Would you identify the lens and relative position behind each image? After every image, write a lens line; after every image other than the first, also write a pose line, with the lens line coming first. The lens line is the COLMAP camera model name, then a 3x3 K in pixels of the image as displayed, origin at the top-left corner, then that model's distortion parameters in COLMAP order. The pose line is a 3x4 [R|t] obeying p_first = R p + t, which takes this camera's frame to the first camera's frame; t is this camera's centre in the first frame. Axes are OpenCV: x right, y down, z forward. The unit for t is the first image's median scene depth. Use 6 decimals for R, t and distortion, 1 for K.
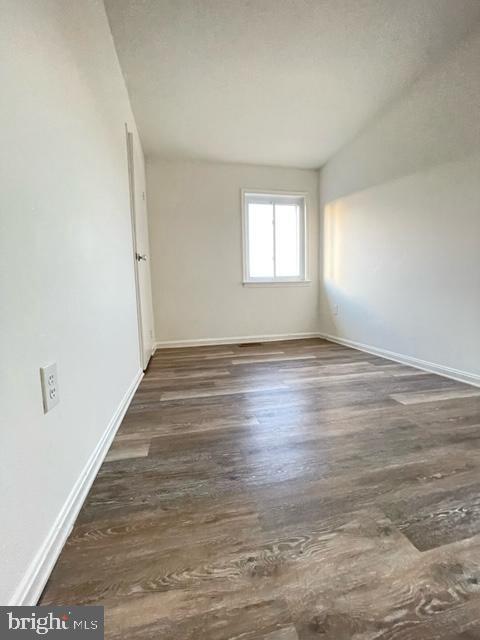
lens RADIAL K [[255.7, 0, 240.0], [0, 255.7, 320.0], [0, 0, 1]] dist [-0.000045, 0.000105]
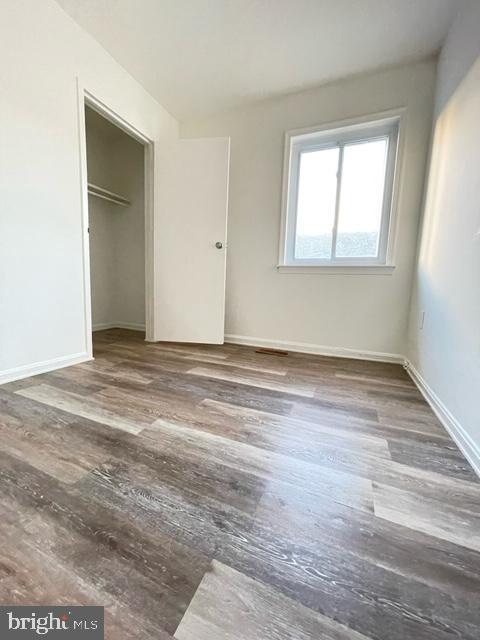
lens RADIAL K [[263.5, 0, 238.5], [0, 263.5, 309.5], [0, 0, 1]] dist [0.026903, 0.000093]
pose [[0.809346, 0.108828, -0.577162, 0.377013], [-0.113904, 0.993110, 0.027532, -0.032825], [0.576181, 0.043458, 0.816166, 0.335559]]
